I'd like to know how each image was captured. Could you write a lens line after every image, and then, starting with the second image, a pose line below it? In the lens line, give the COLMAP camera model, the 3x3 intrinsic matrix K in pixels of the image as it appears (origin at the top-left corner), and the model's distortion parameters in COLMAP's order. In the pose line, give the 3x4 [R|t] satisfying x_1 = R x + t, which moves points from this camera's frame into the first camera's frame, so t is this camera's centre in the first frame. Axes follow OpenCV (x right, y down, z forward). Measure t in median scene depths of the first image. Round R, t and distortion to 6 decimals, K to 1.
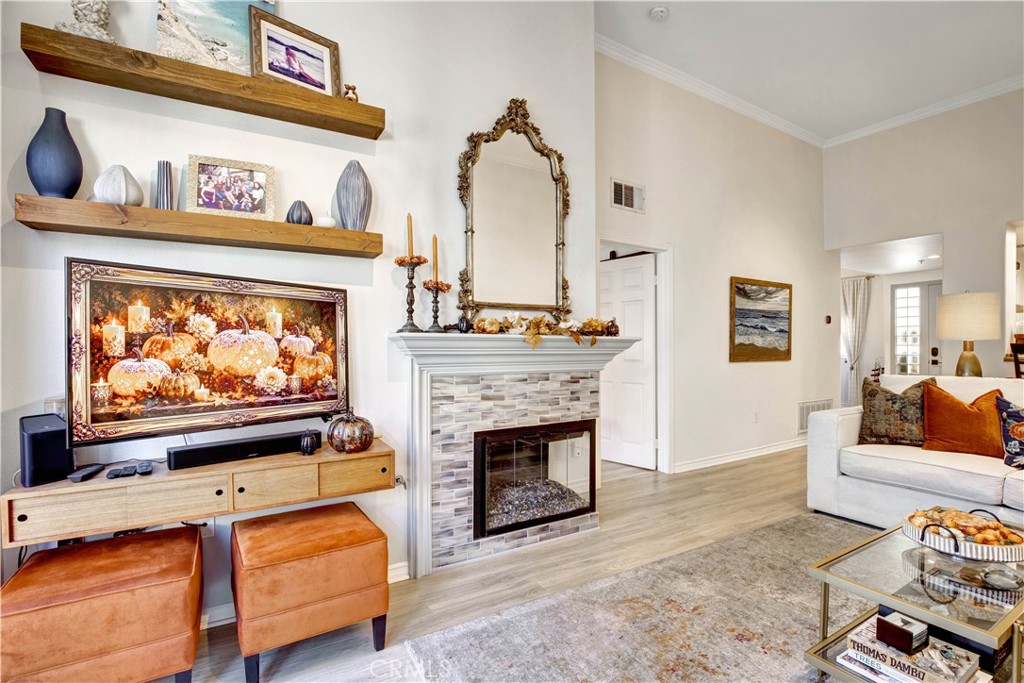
lens RADIAL K [[465.7, 0, 517.2], [0, 465.7, 346.0], [0, 0, 1]] dist [-0.024889, 0.009701]
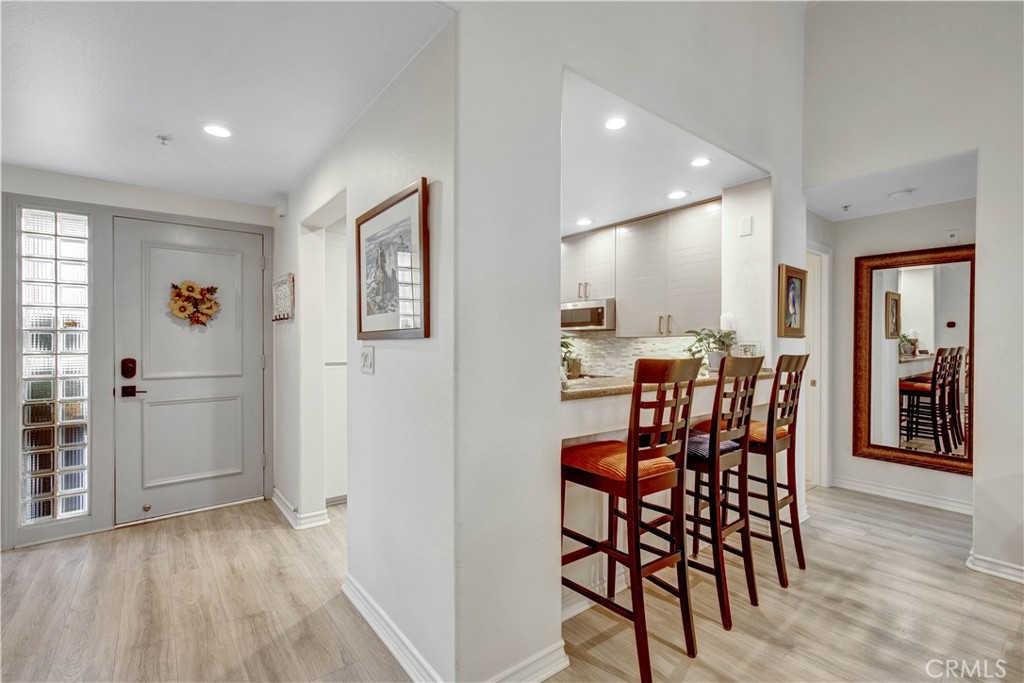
lens RADIAL K [[461.2, 0, 524.3], [0, 461.2, 342.6], [0, 0, 1]] dist [-0.012284, 0.010972]
pose [[-0.141931, 0.002725, 0.989873, 1.102903], [0.003966, 0.999990, -0.002184, -0.025494], [-0.989869, 0.003616, -0.141940, 1.831197]]
